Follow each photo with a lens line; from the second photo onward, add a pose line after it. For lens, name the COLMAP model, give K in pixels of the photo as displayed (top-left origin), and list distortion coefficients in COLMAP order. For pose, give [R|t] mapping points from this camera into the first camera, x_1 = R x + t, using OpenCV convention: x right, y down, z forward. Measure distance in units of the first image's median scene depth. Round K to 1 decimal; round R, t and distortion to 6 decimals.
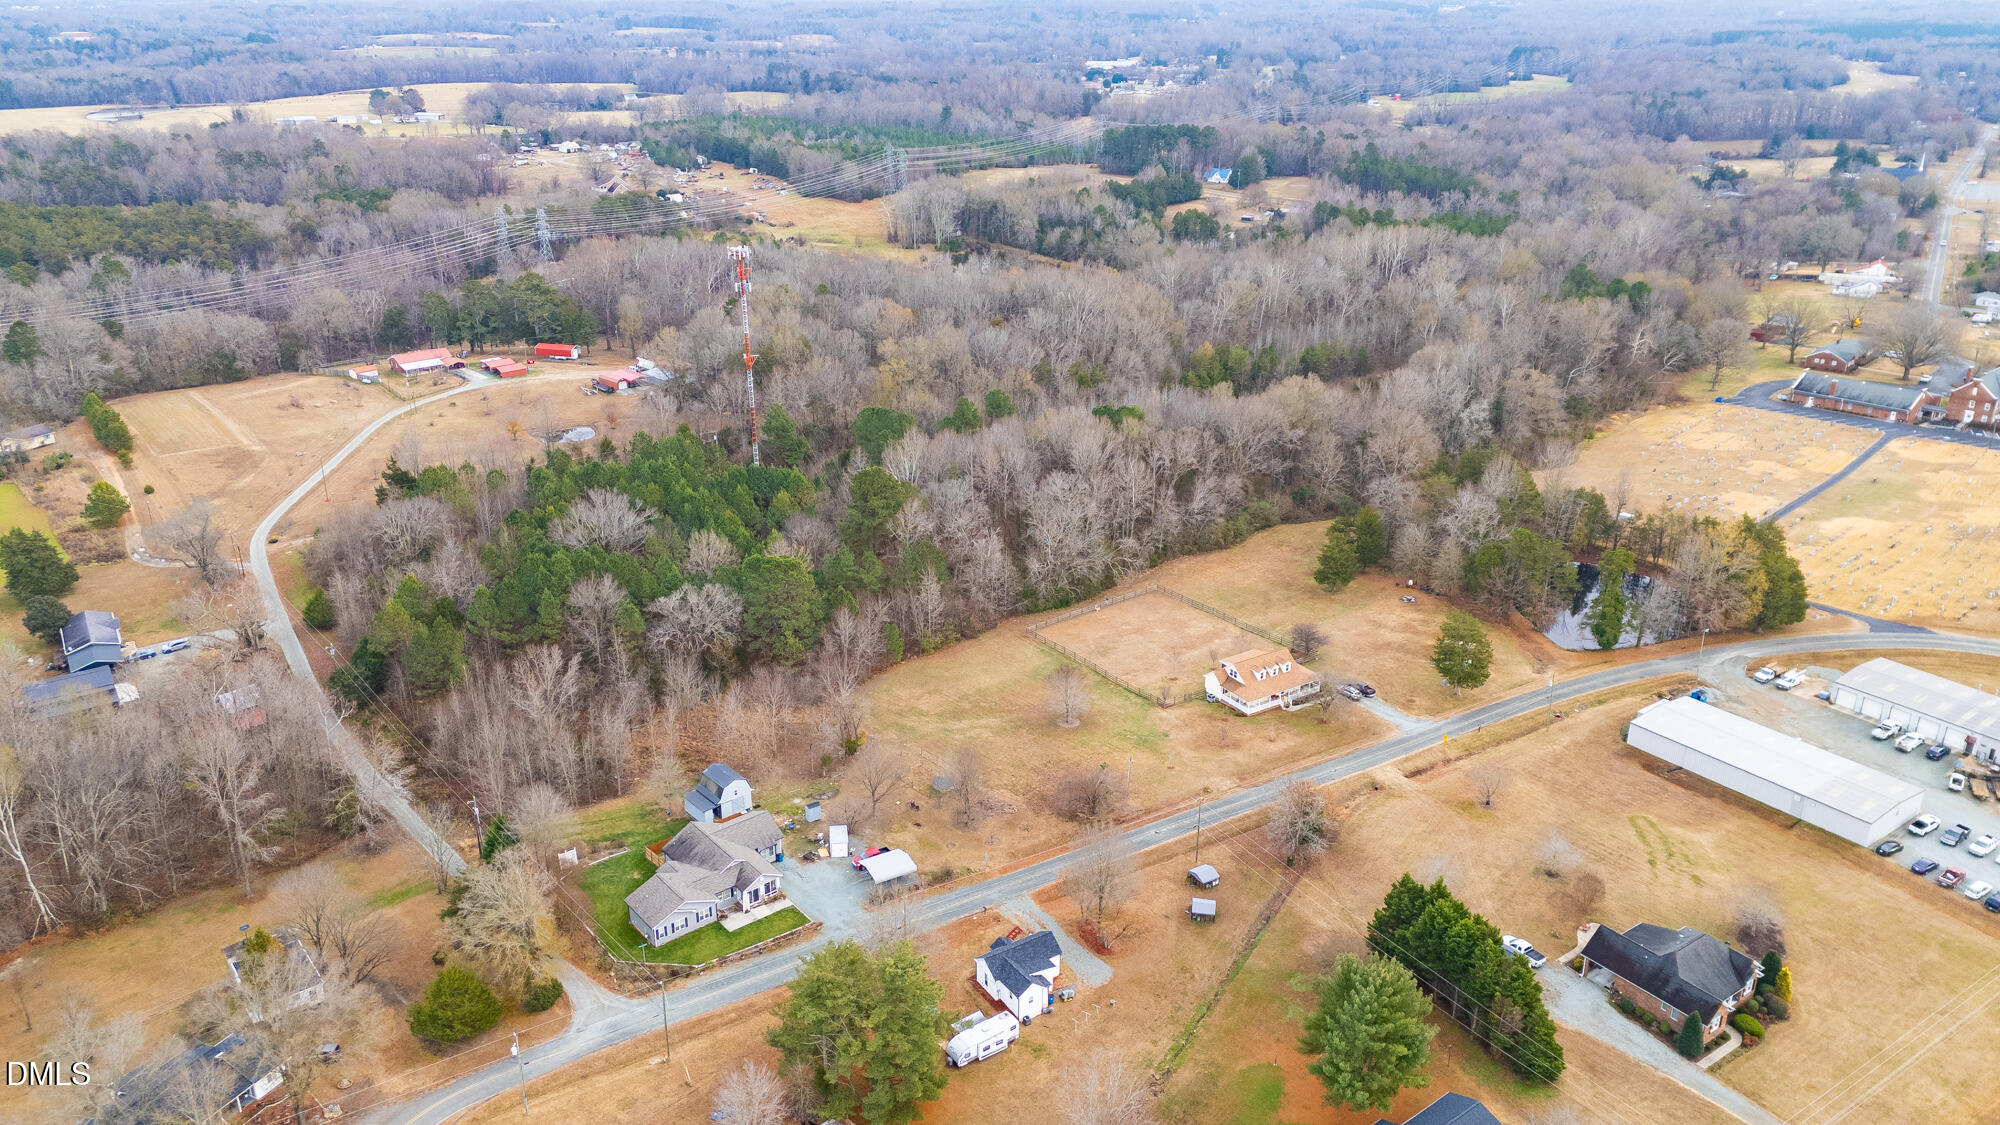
lens RADIAL K [[1457.9, 0, 998.6], [0, 1457.9, 568.3], [0, 0, 1]] dist [0.074398, -0.057980]
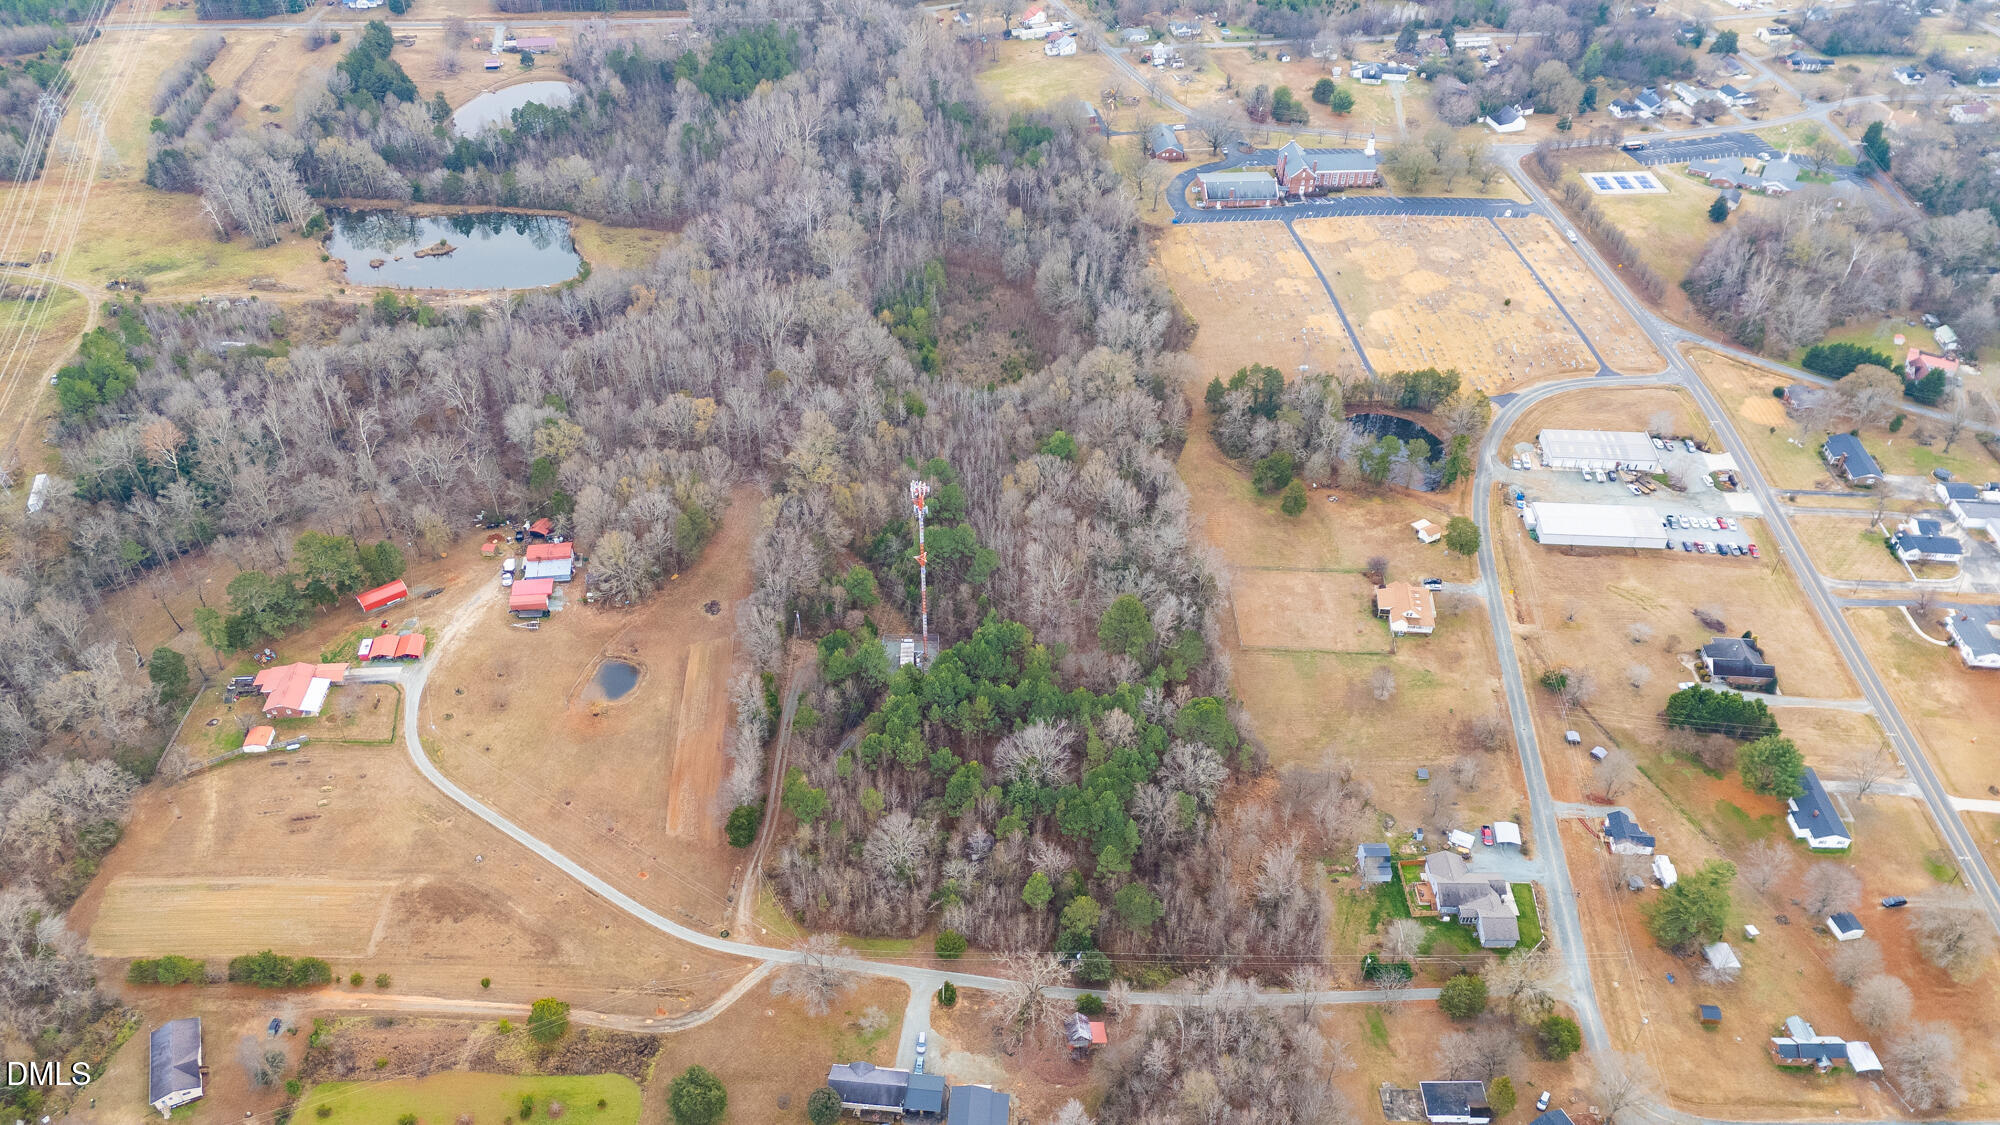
lens RADIAL K [[1457.9, 0, 998.6], [0, 1457.9, 568.3], [0, 0, 1]] dist [0.074398, -0.057980]
pose [[0.628489, -0.498372, 0.597183, -1.092488], [0.285263, 0.861955, 0.419117, -0.798138], [-0.723620, -0.093057, 0.683896, 0.196446]]
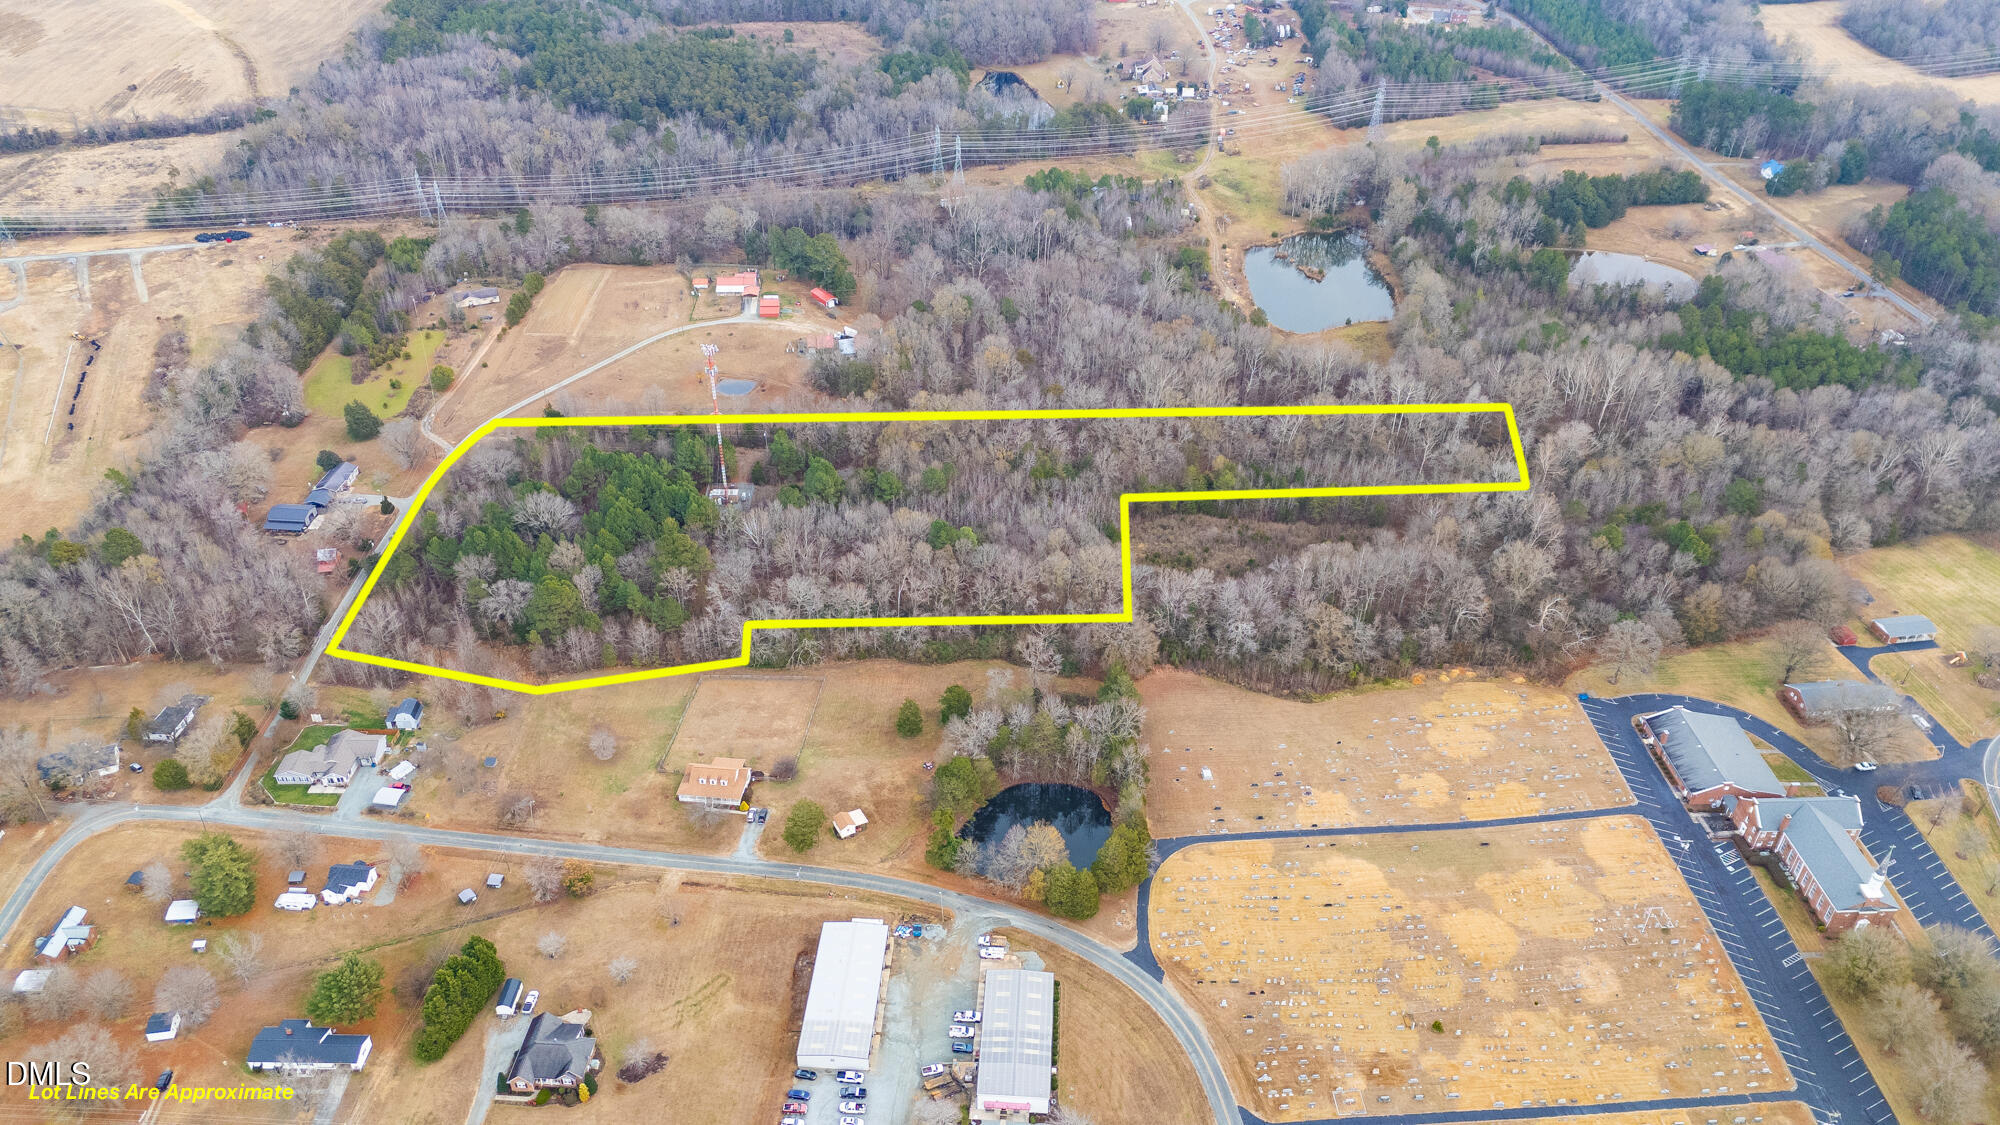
lens RADIAL K [[1457.9, 0, 998.6], [0, 1457.9, 568.3], [0, 0, 1]] dist [0.074398, -0.057980]
pose [[0.777002, 0.378337, -0.503119, 1.104538], [-0.252614, 0.919462, 0.301291, -0.672616], [0.576588, -0.107009, 0.809997, -0.054777]]
